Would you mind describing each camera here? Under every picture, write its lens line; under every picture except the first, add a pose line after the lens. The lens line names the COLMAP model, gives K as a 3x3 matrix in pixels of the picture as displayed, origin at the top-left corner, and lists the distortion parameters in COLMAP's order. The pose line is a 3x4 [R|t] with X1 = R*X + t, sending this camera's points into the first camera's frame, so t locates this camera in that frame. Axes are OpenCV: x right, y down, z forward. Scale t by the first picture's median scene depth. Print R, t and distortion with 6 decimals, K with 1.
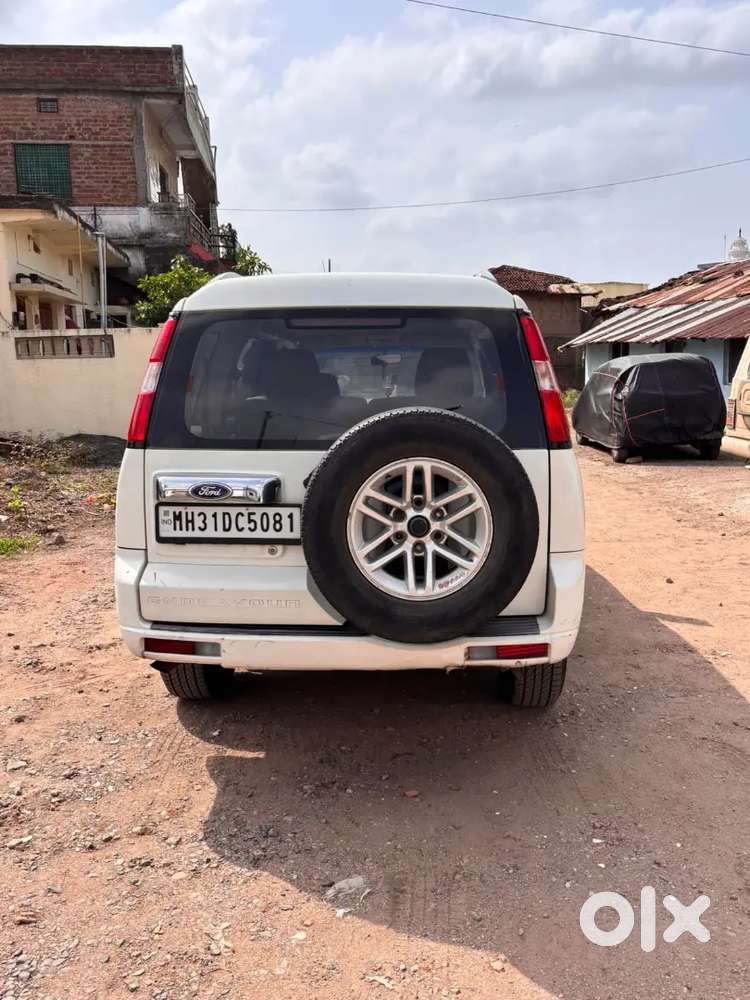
lens RADIAL K [[855.0, 0, 375.0], [0, 855.0, 500.0], [0, 0, 1]] dist [0.009703, -0.003984]
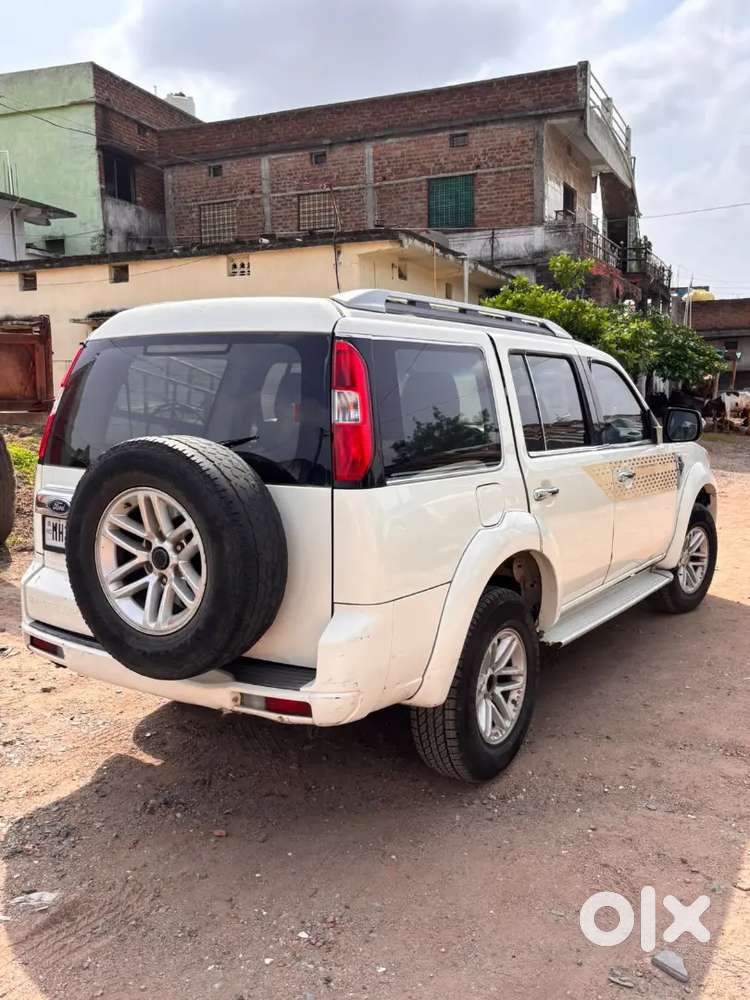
lens RADIAL K [[855.0, 0, 375.0], [0, 855.0, 500.0], [0, 0, 1]] dist [0.009703, -0.003984]
pose [[0.871225, 0.068749, -0.486045, 0.145671], [-0.076950, 0.997030, 0.003094, -0.011279], [0.484814, 0.034706, 0.873928, 0.051244]]
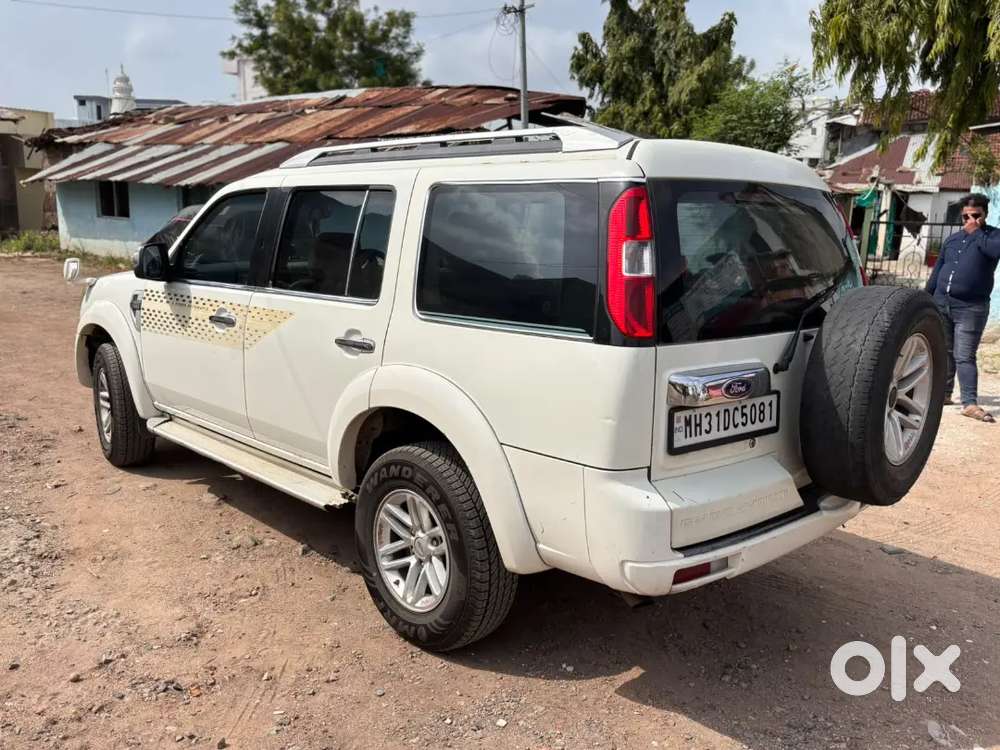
lens RADIAL K [[855.1, 0, 500.0], [0, 855.1, 375.0], [0, 0, 1]] dist [0.010546, -0.005324]
pose [[0.689746, -0.104895, 0.716413, -0.213551], [0.075847, 0.994474, 0.072584, -0.022869], [-0.720068, 0.004274, 0.693891, 0.118267]]
